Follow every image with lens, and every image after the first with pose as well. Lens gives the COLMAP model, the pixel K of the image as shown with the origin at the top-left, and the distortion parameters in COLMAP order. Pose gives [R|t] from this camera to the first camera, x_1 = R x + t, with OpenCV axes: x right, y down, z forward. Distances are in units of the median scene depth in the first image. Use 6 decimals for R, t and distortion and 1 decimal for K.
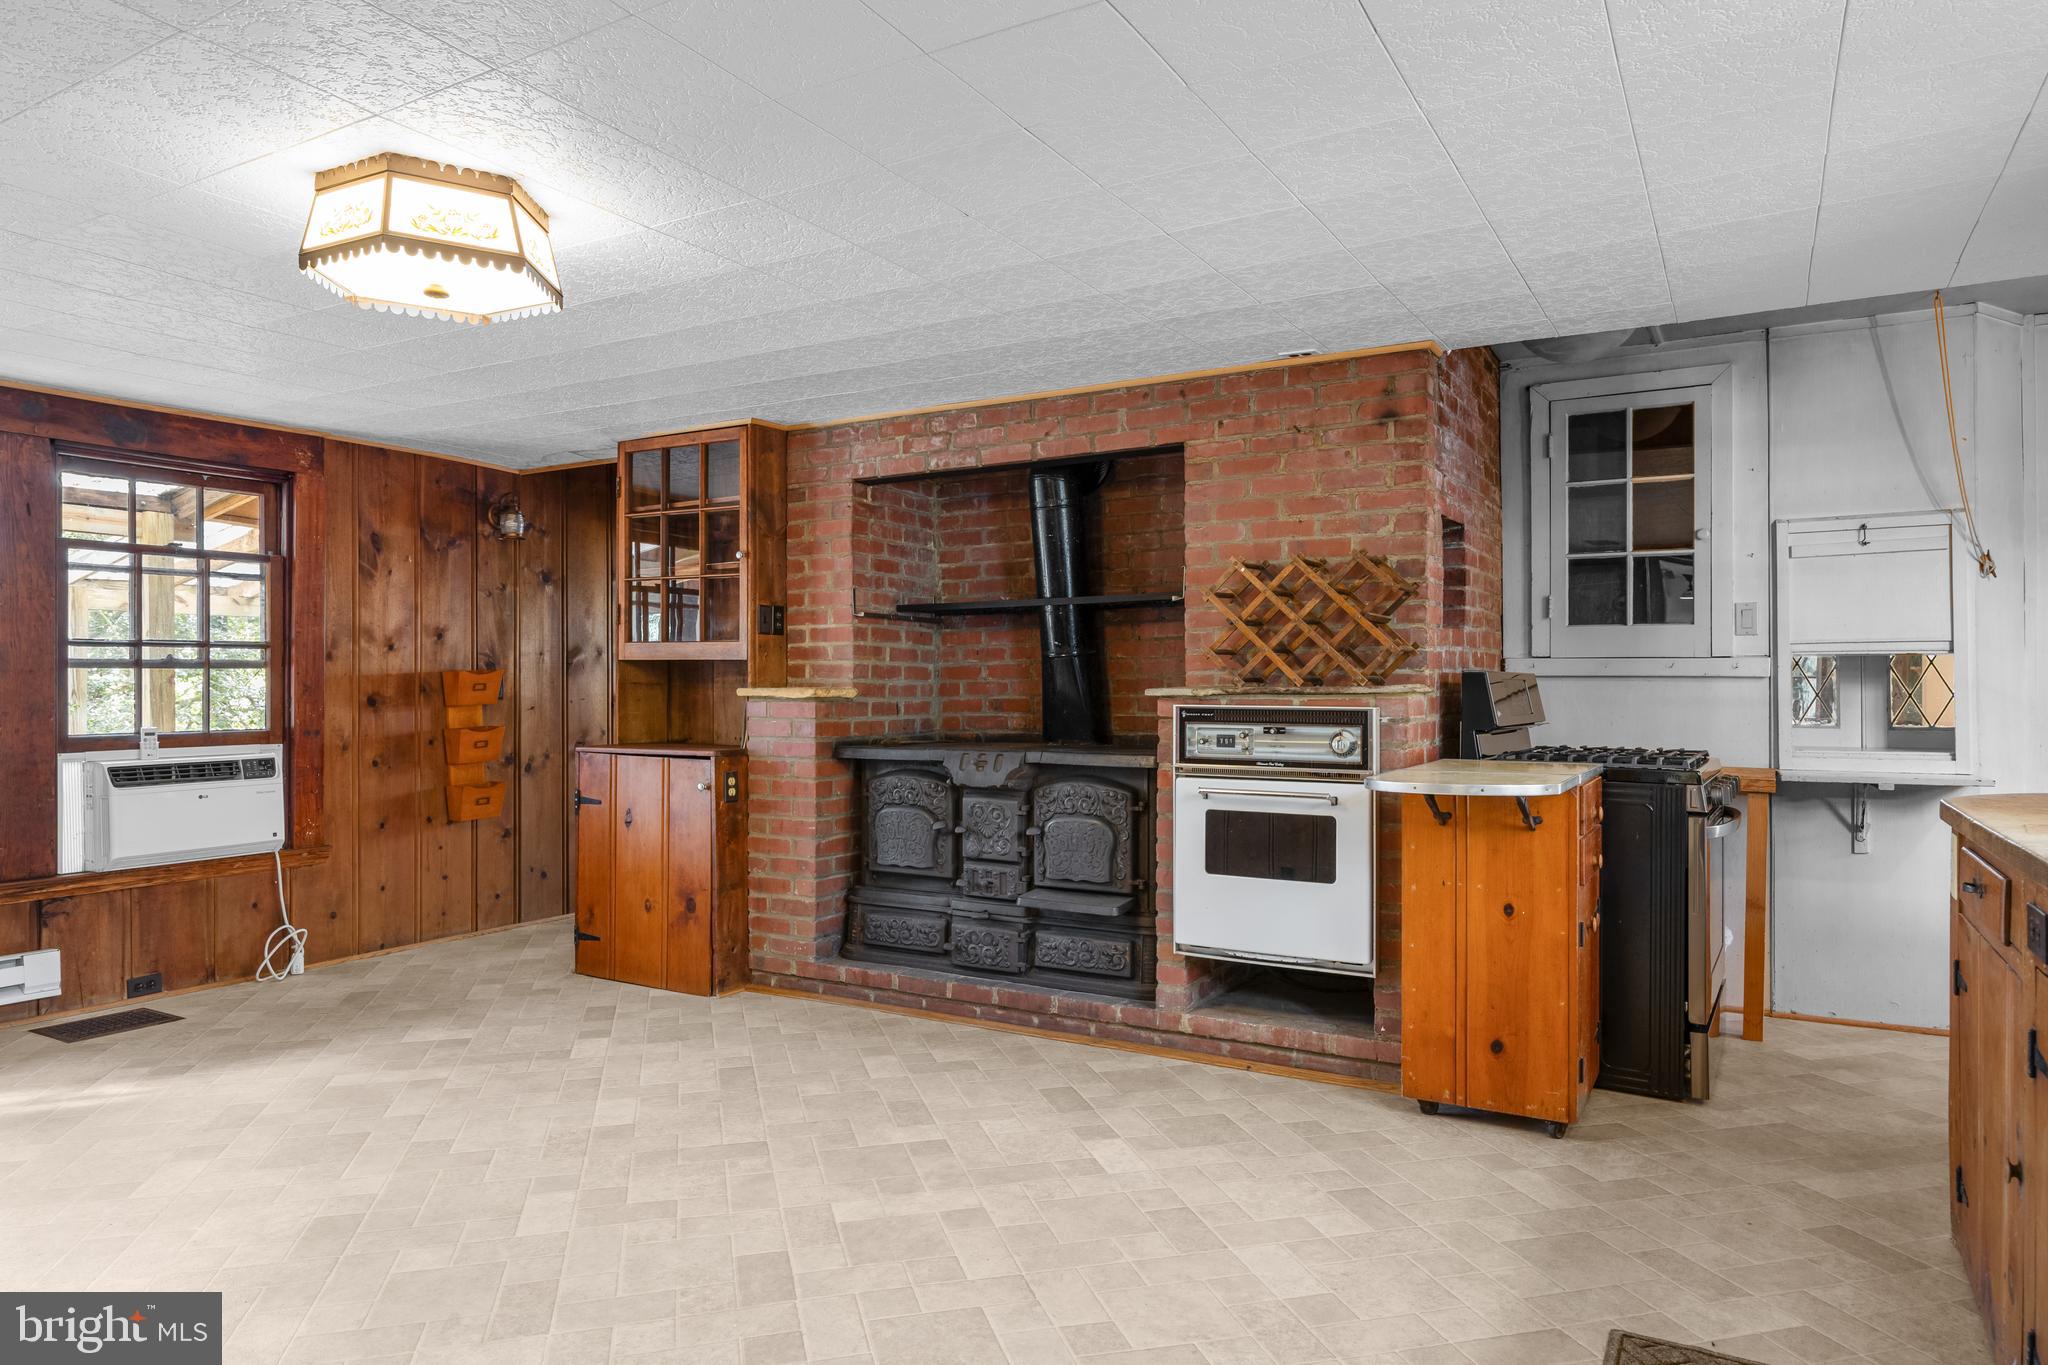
lens RADIAL K [[1269.3, 0, 1009.5], [0, 1269.3, 683.9], [0, 0, 1]] dist [-0.002040, 0.002433]
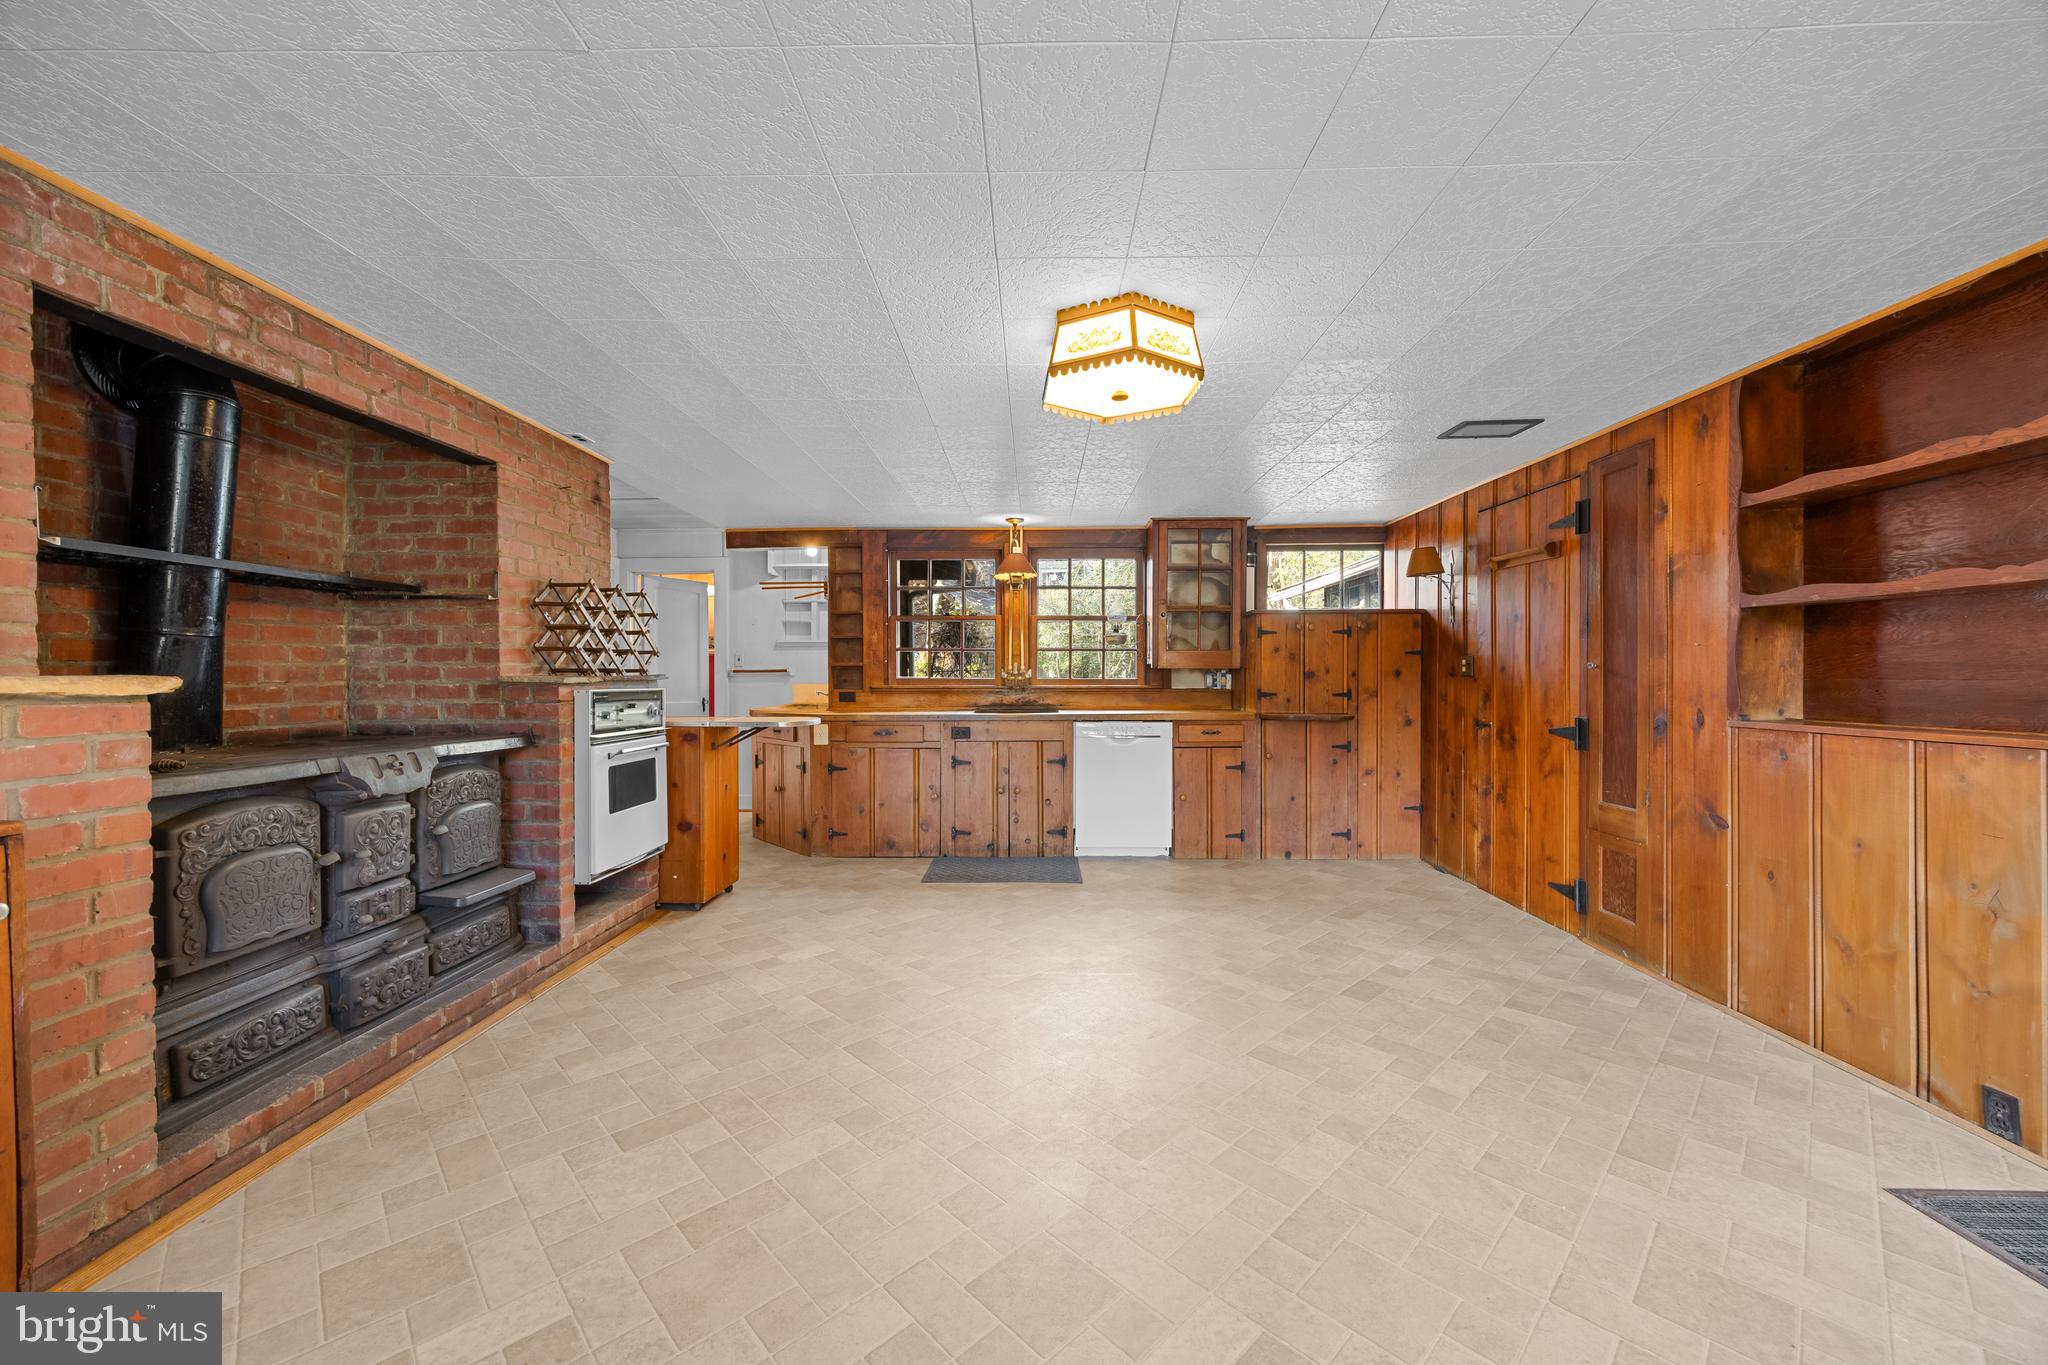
lens RADIAL K [[780.2, 0, 1020.5], [0, 780.2, 685.2], [0, 0, 1]] dist [0.000768, -0.000659]
pose [[-0.489968, -0.008317, 0.871701, -0.661086], [-0.000403, 0.999957, 0.009314, 0.003950], [-0.871740, 0.004212, -0.489950, 0.869230]]
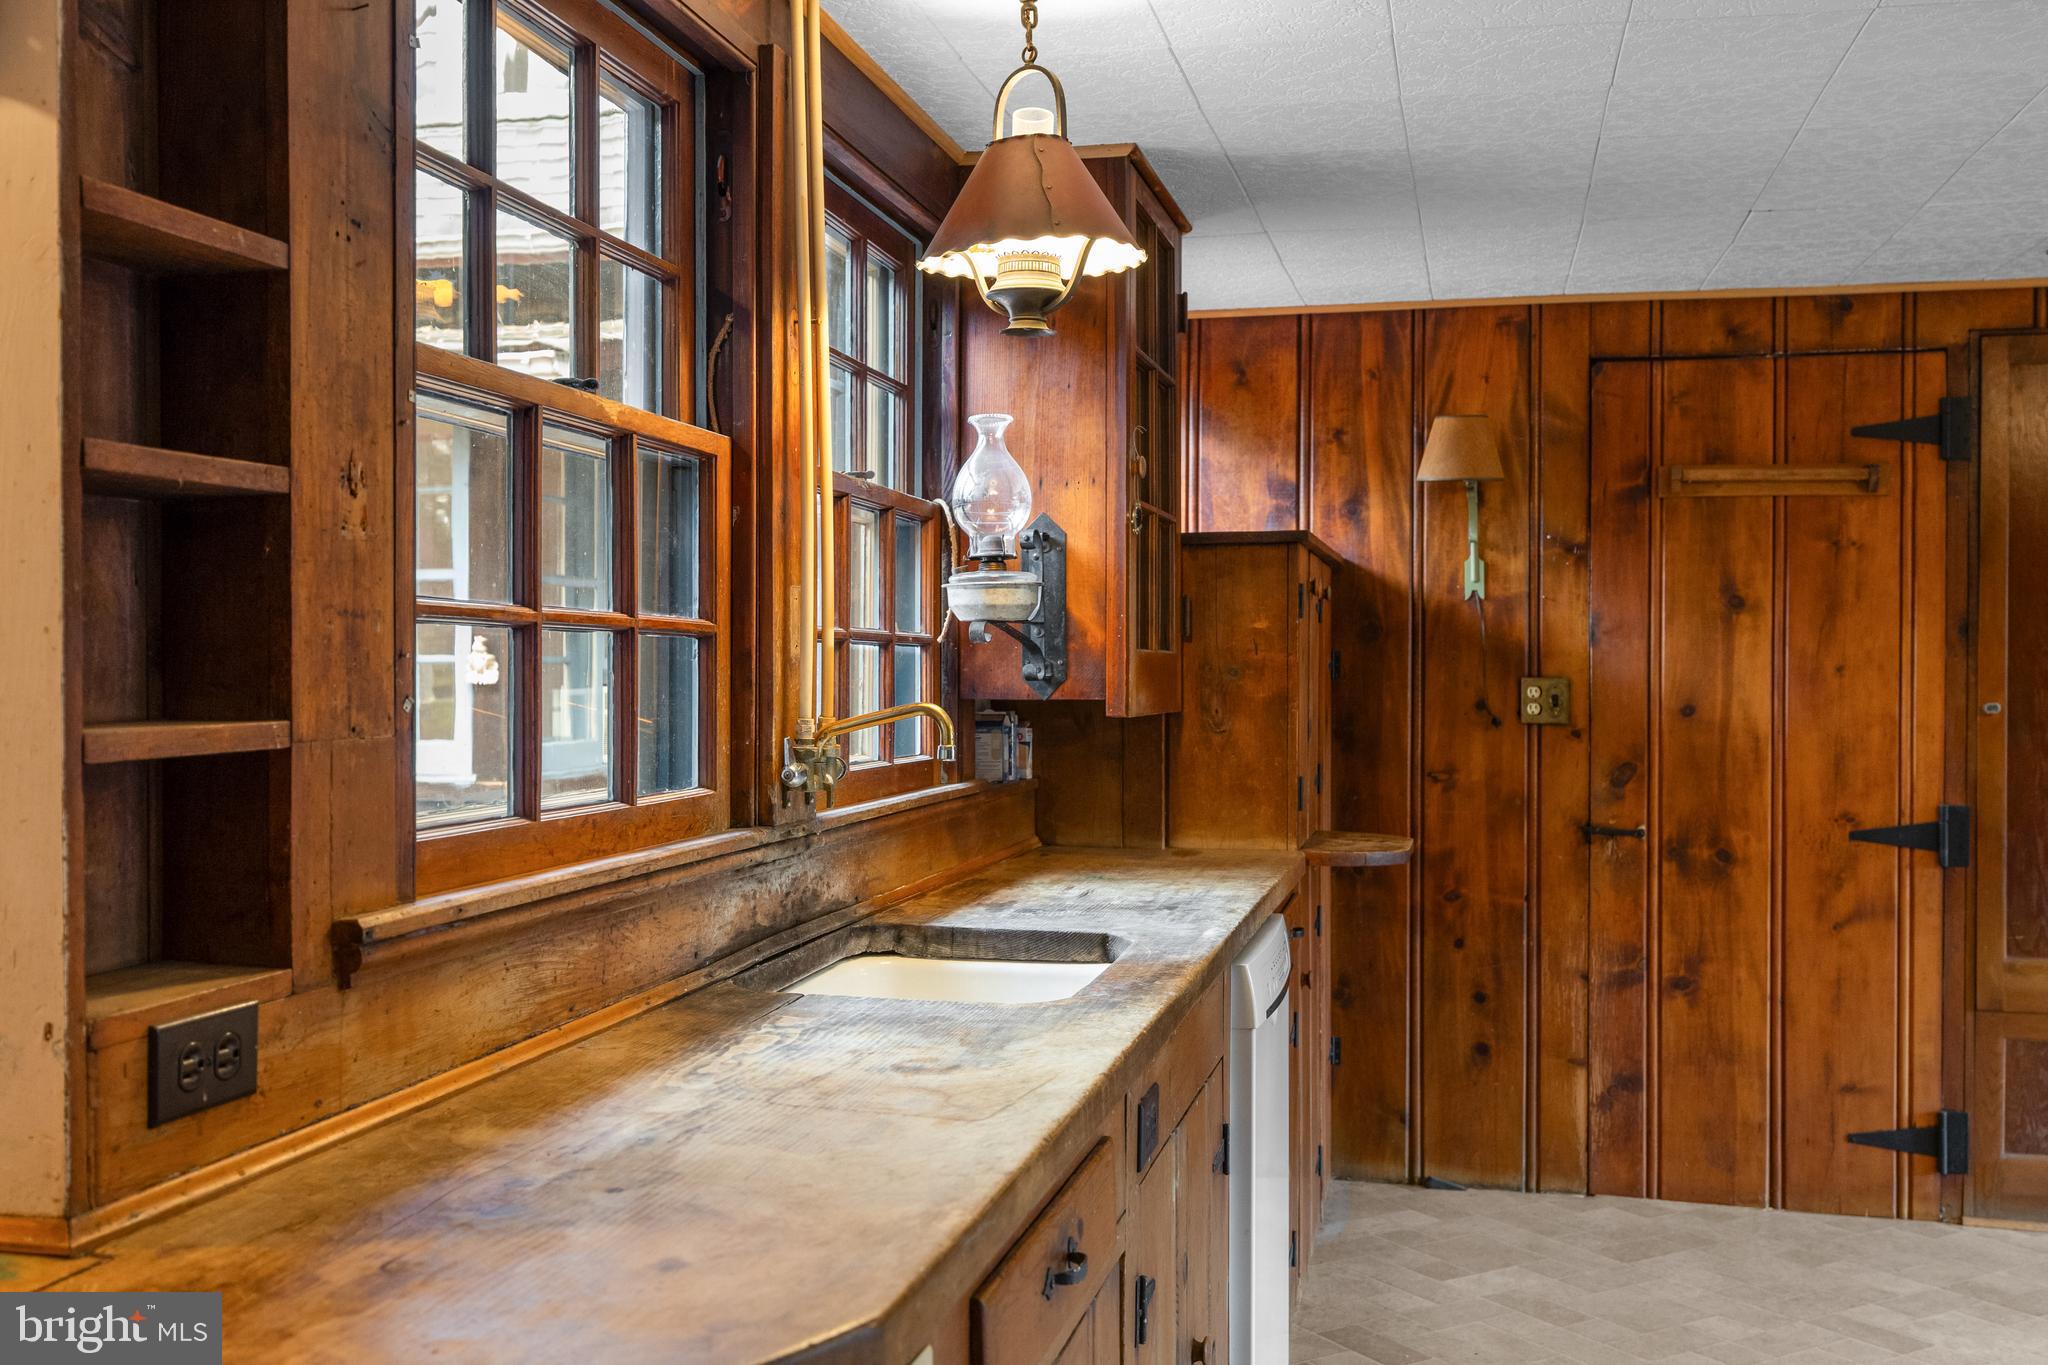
lens RADIAL K [[1929.5, 0, 1024.3], [0, 1929.5, 677.0], [0, 0, 1]] dist [-0.011391, 0.000000]
pose [[-0.958758, 0.002063, -0.284216, 0.491276], [0.001227, 0.999994, 0.003117, -0.028373], [0.284221, 0.002640, -0.958755, 0.838962]]
